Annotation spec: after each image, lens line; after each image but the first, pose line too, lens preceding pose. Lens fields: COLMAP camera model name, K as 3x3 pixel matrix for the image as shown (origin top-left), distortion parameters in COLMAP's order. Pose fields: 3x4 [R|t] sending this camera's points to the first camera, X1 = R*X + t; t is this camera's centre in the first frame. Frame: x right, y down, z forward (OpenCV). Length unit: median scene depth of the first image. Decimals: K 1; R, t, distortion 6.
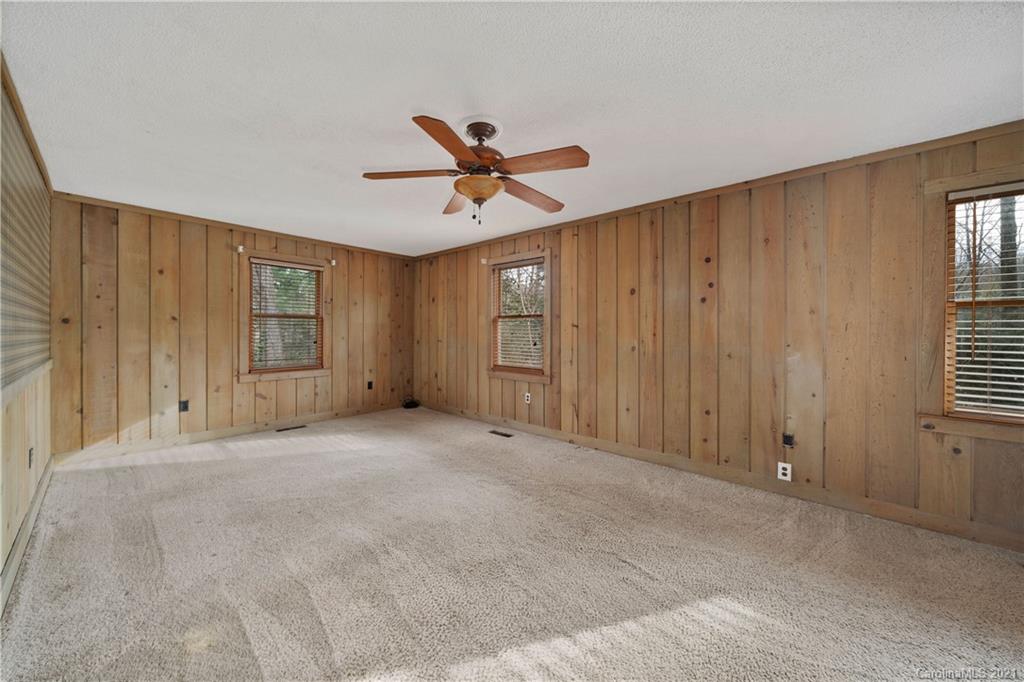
lens RADIAL K [[353.5, 0, 511.1], [0, 353.5, 336.8], [0, 0, 1]] dist [-0.000760, -0.000014]
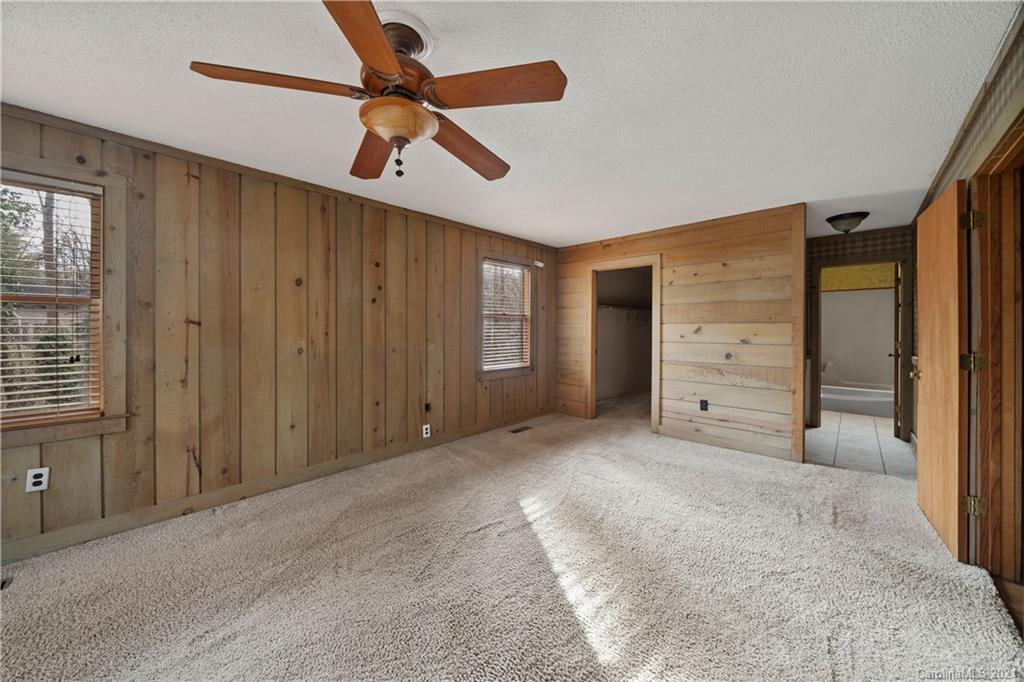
lens RADIAL K [[361.3, 0, 514.3], [0, 361.3, 330.0], [0, 0, 1]] dist [-0.000837, -0.000005]
pose [[0.056354, -0.014811, 0.998301, -0.520229], [0.013836, 0.999806, 0.014052, -0.023322], [-0.998315, 0.013020, 0.056548, 0.493047]]
